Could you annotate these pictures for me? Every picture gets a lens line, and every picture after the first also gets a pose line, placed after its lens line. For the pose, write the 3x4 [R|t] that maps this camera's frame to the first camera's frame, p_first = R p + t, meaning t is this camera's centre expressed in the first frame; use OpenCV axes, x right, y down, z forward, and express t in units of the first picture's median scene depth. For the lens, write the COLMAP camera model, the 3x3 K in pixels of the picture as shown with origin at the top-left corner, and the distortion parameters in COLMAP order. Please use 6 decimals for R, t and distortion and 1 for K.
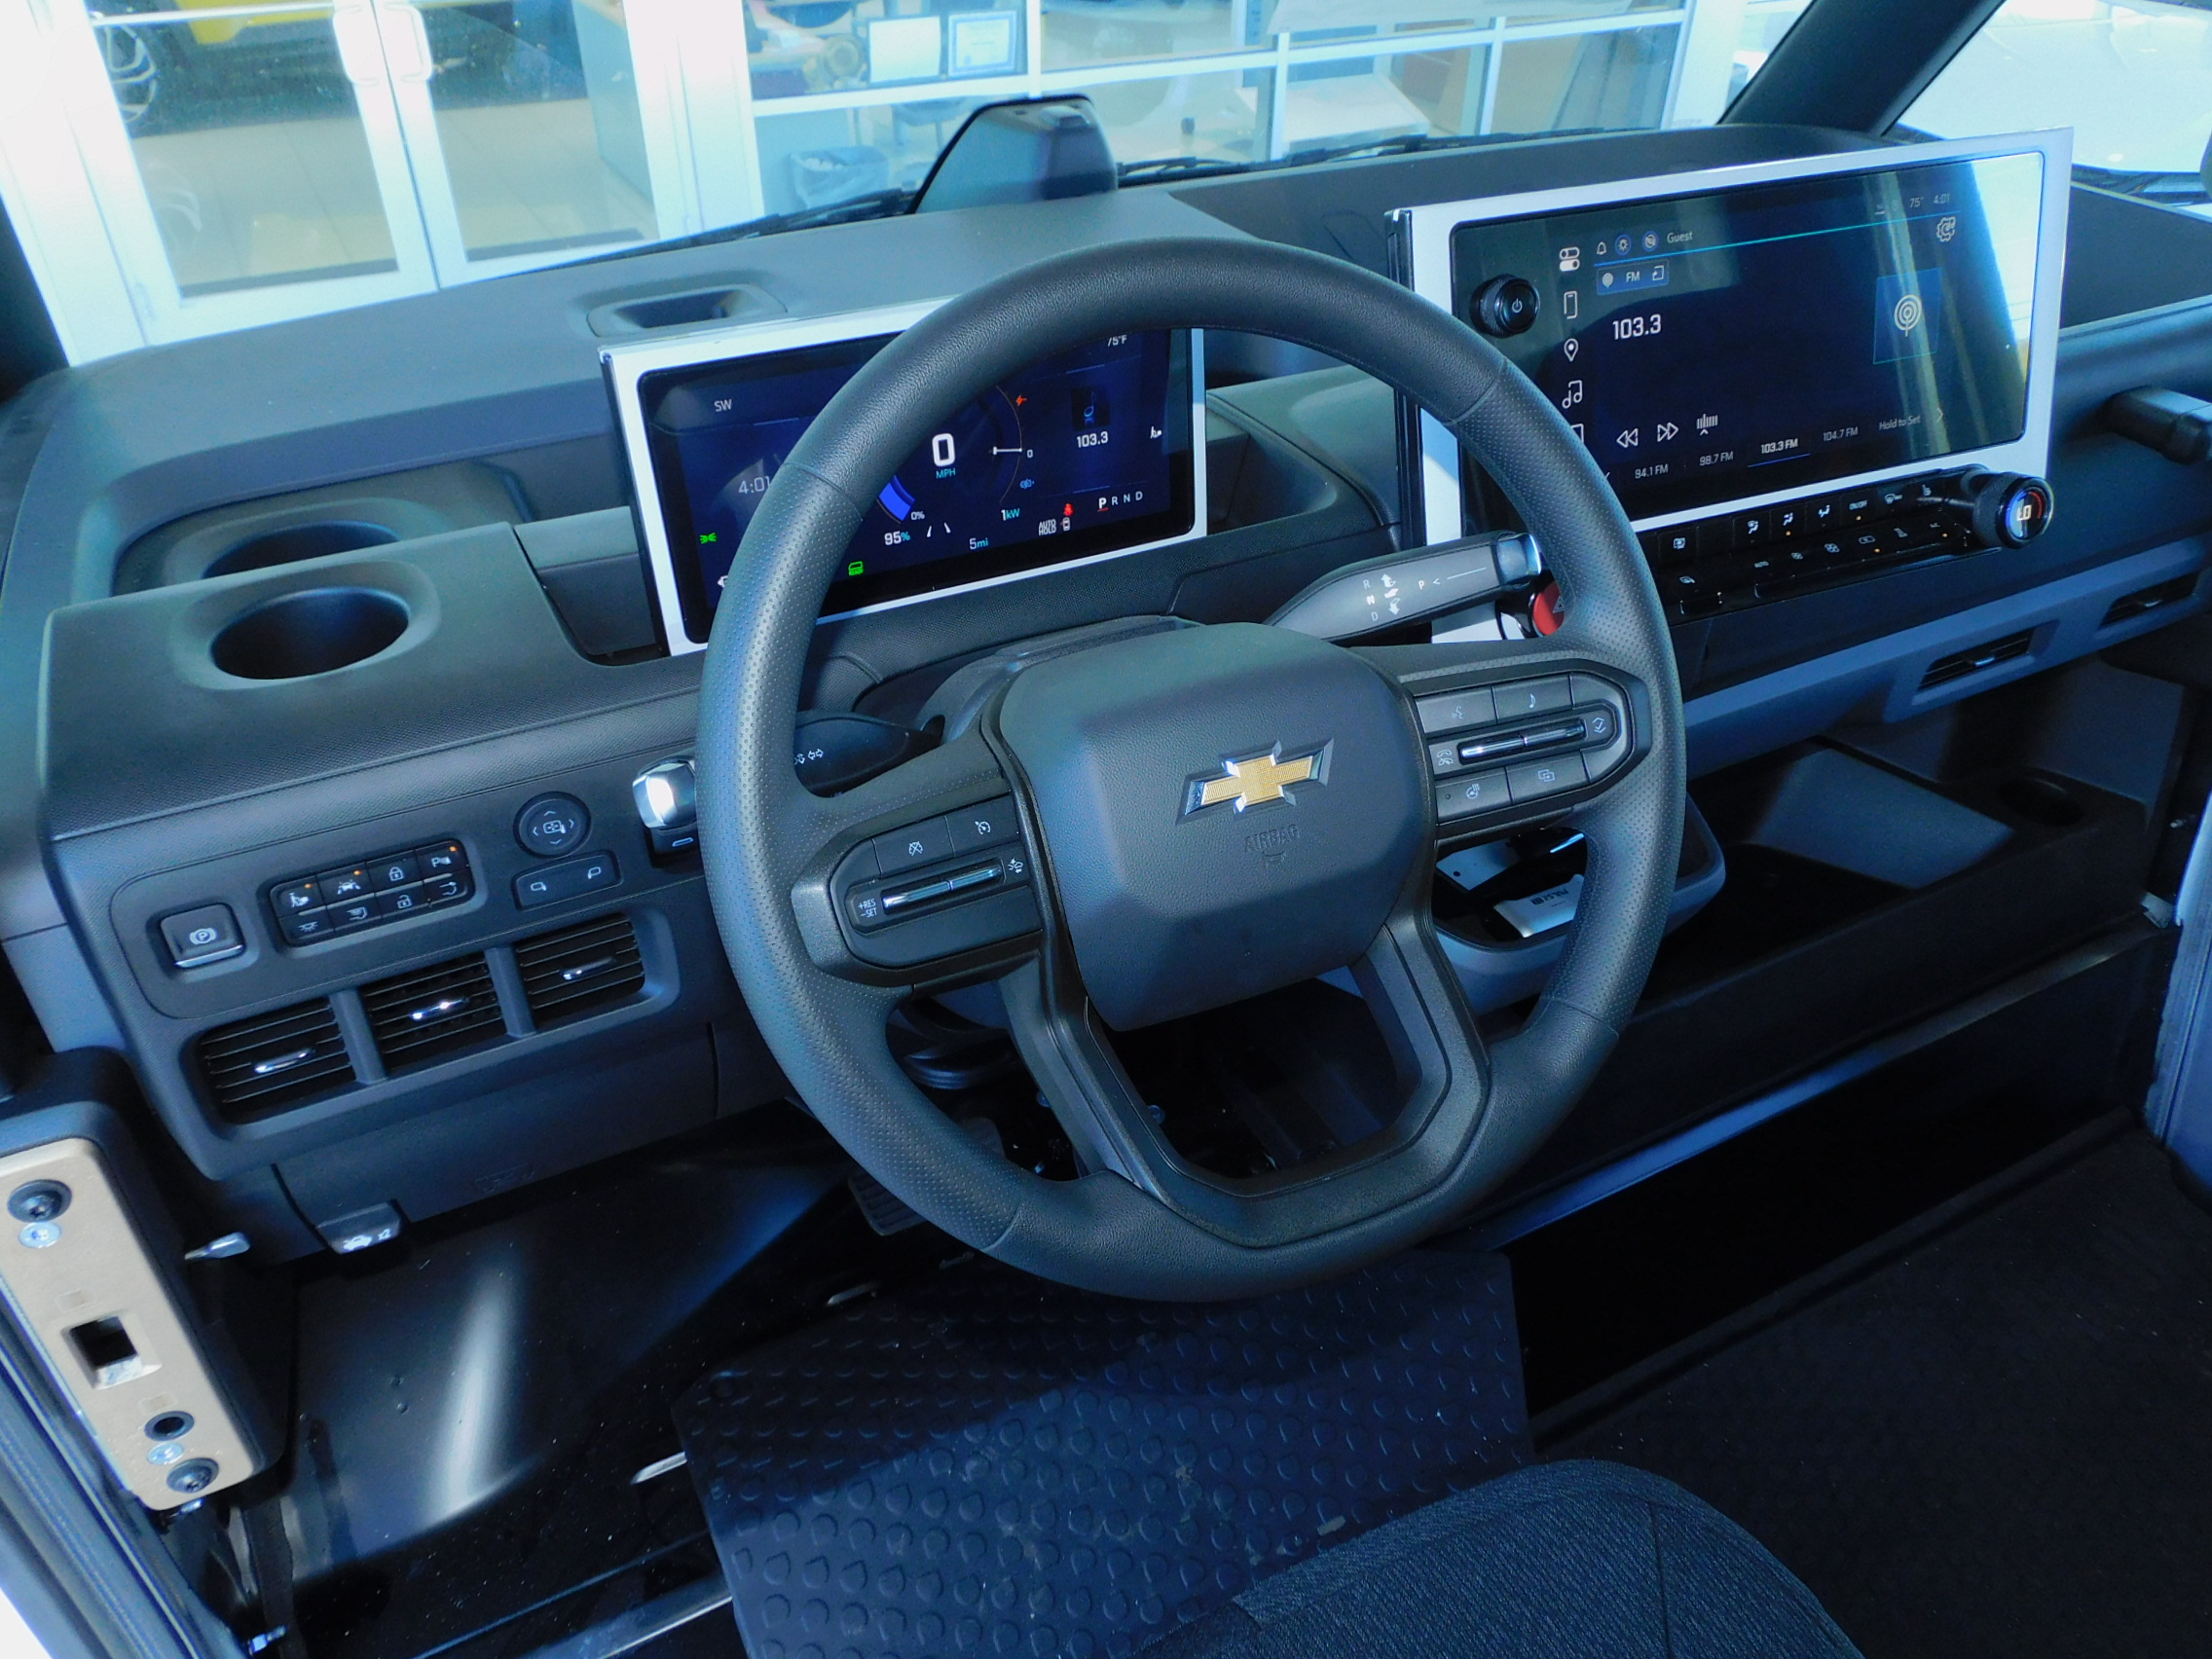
lens RADIAL K [[1566.7, 0, 1117.2], [0, 1566.7, 825.6], [0, 0, 1]] dist [0.013934, -0.013031]
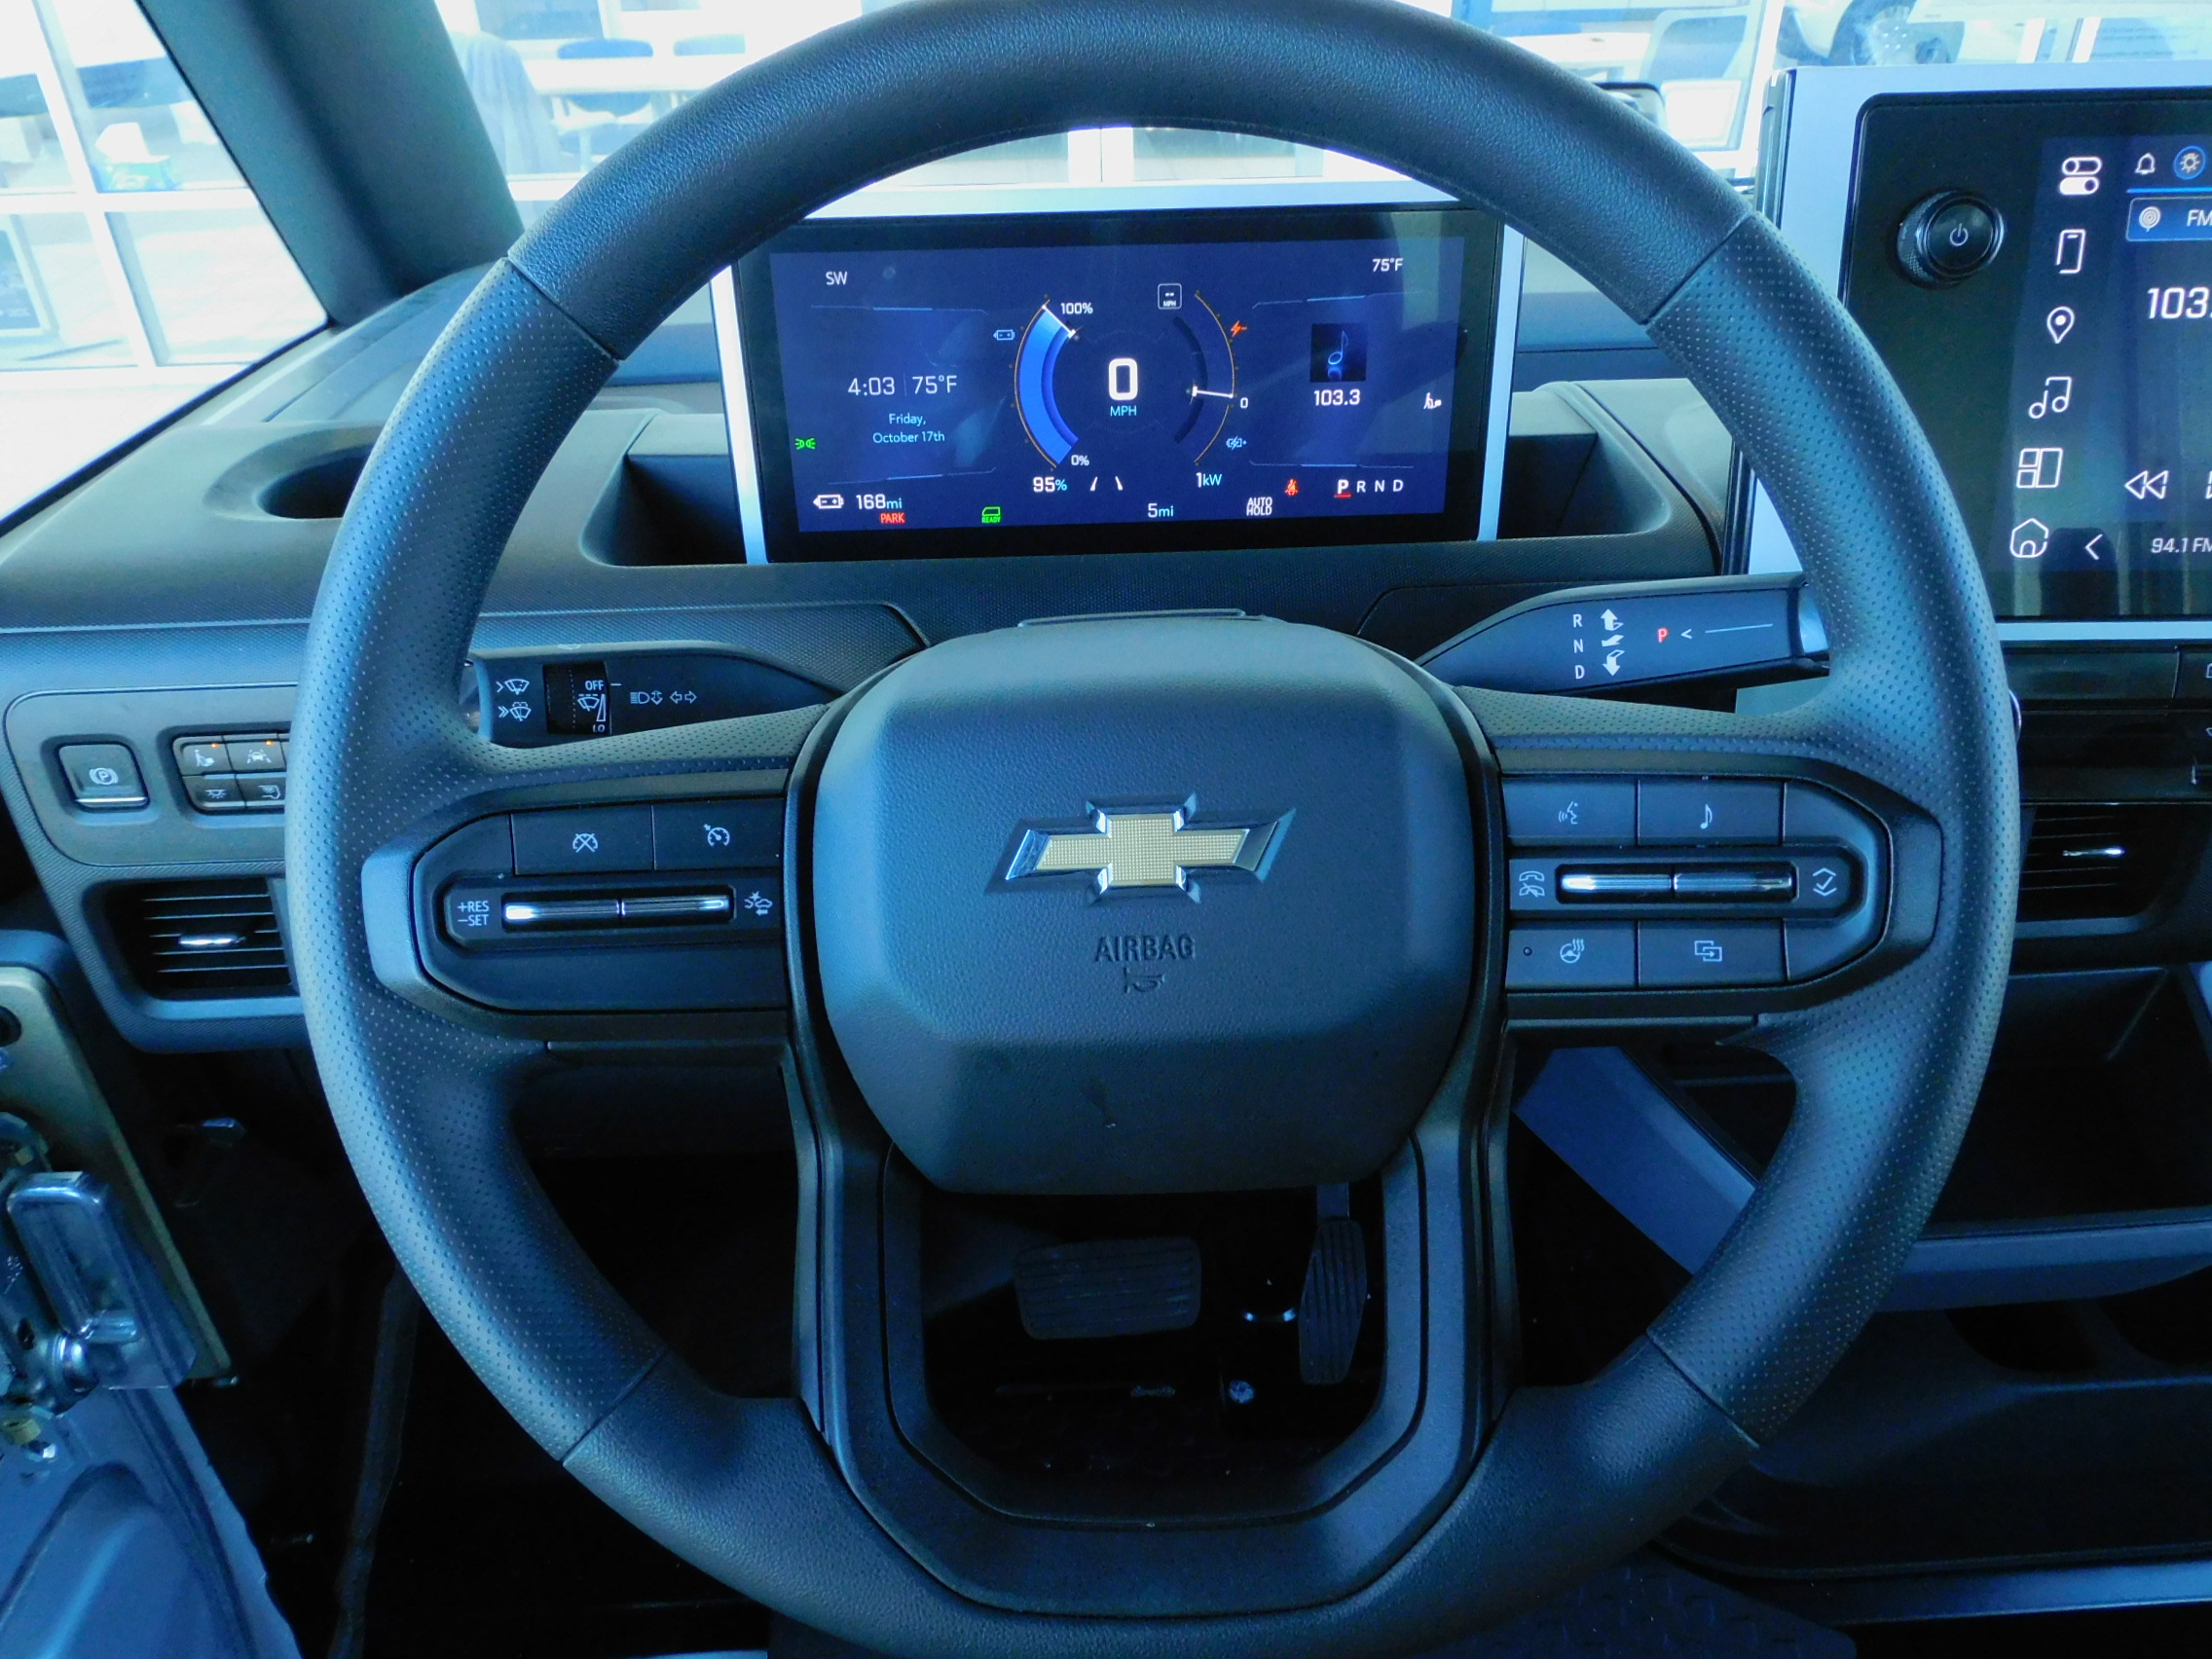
lens RADIAL K [[1566.7, 0, 1117.2], [0, 1566.7, 825.6], [0, 0, 1]] dist [0.013934, -0.013031]
pose [[0.910460, 0.211588, -0.355379, 0.216358], [-0.227087, 0.973872, -0.001954, -0.025705], [0.345680, 0.082481, 0.934720, 0.313493]]
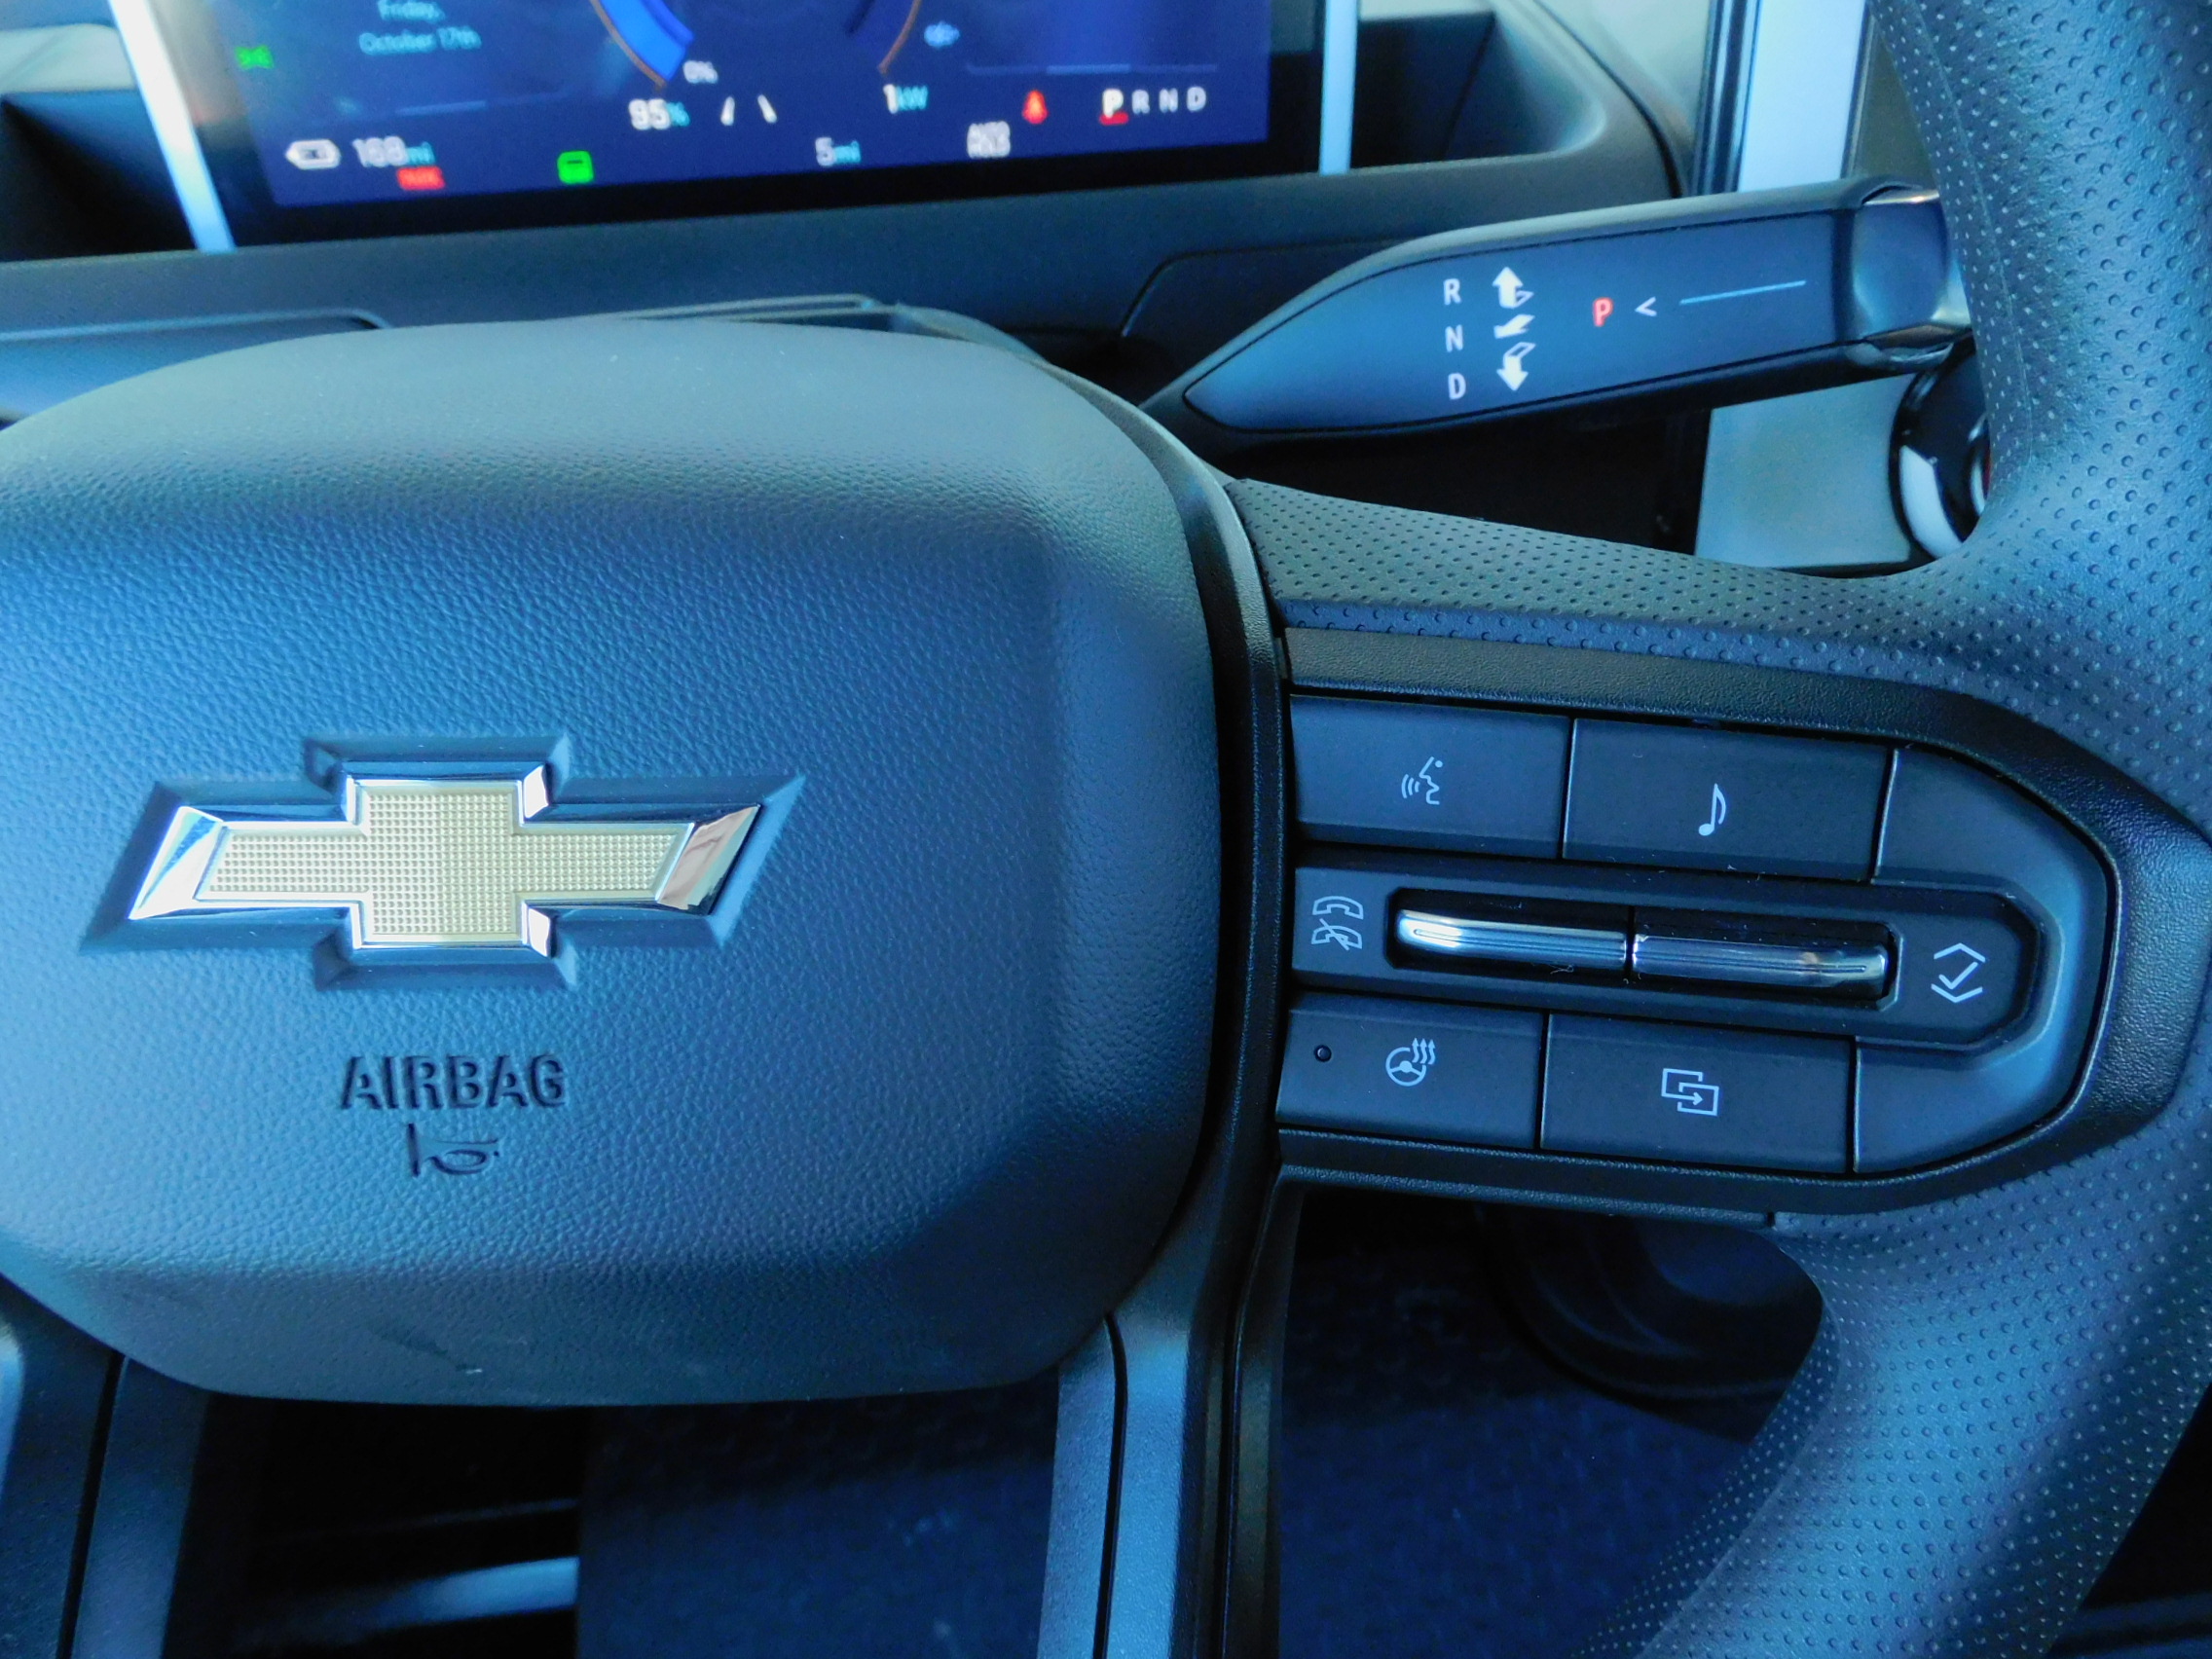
lens RADIAL K [[1555.7, 0, 1106.0], [0, 1555.7, 829.5], [0, 0, 1]] dist [0.004135, -0.003012]
pose [[0.936413, 0.220364, -0.273078, 0.193947], [-0.180381, 0.969818, 0.164062, -0.072493], [0.300989, -0.104372, 0.947899, 0.576567]]
